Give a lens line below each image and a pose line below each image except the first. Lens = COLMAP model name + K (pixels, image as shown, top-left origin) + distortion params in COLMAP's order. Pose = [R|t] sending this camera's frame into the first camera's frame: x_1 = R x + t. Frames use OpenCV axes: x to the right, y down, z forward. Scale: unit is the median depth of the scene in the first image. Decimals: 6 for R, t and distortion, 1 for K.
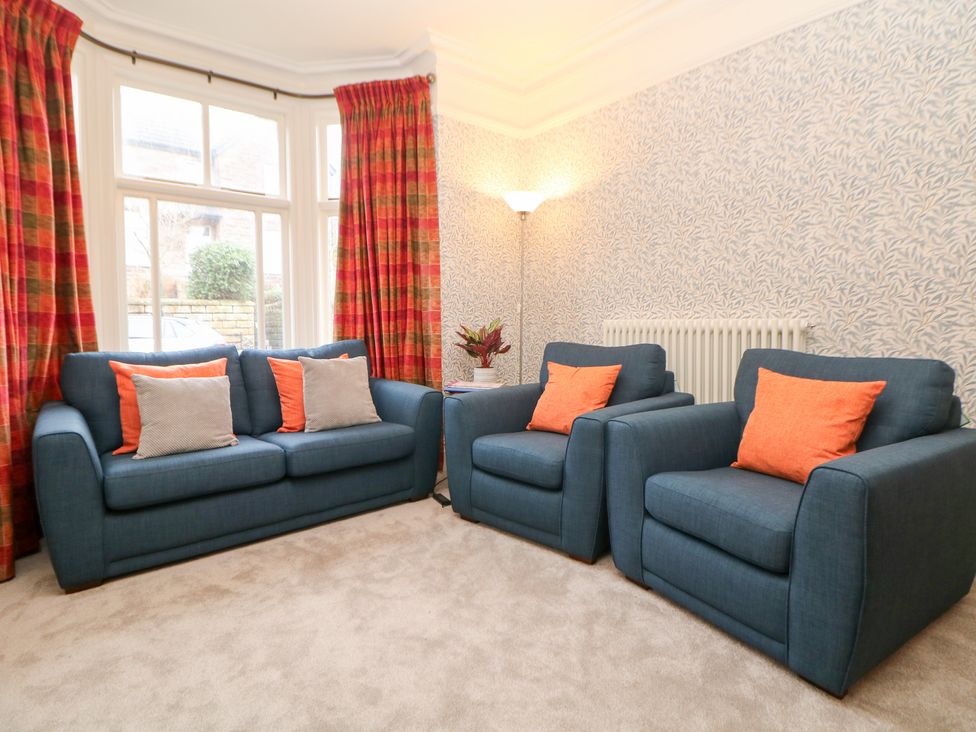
lens RADIAL K [[528.8, 0, 497.1], [0, 528.8, 335.4], [0, 0, 1]] dist [-0.000926, -0.015938]
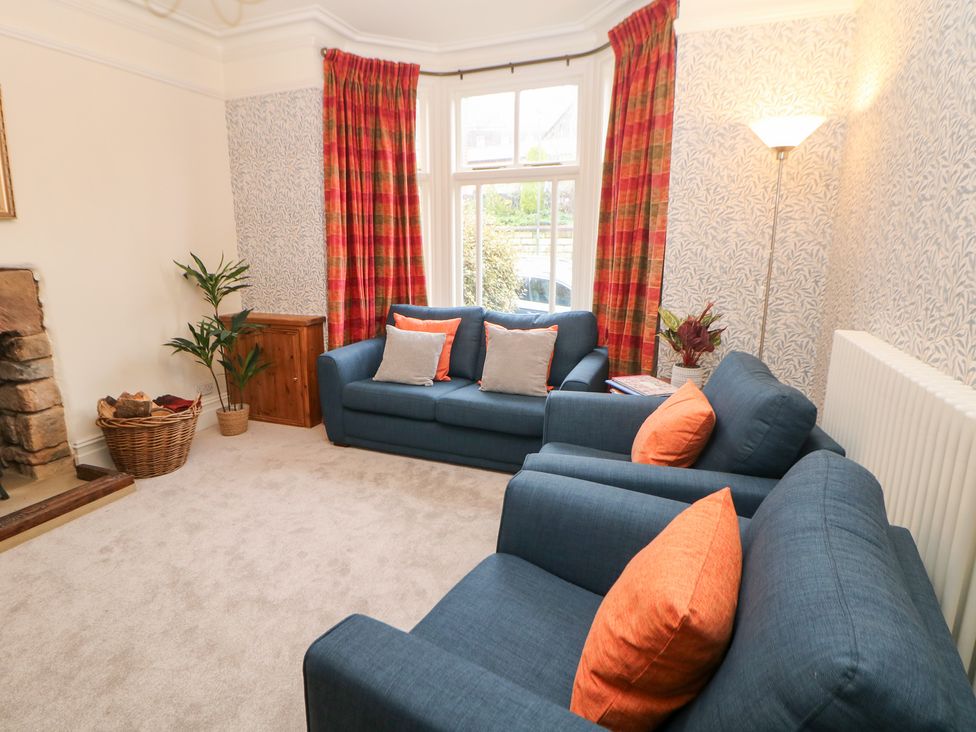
lens RADIAL K [[515.9, 0, 461.7], [0, 515.9, 343.0], [0, 0, 1]] dist [-0.002680, -0.013146]
pose [[0.454056, 0.177927, -0.873026, 0.593488], [-0.020769, 0.981705, 0.189275, -0.134223], [0.890731, -0.067809, 0.449444, 0.427093]]
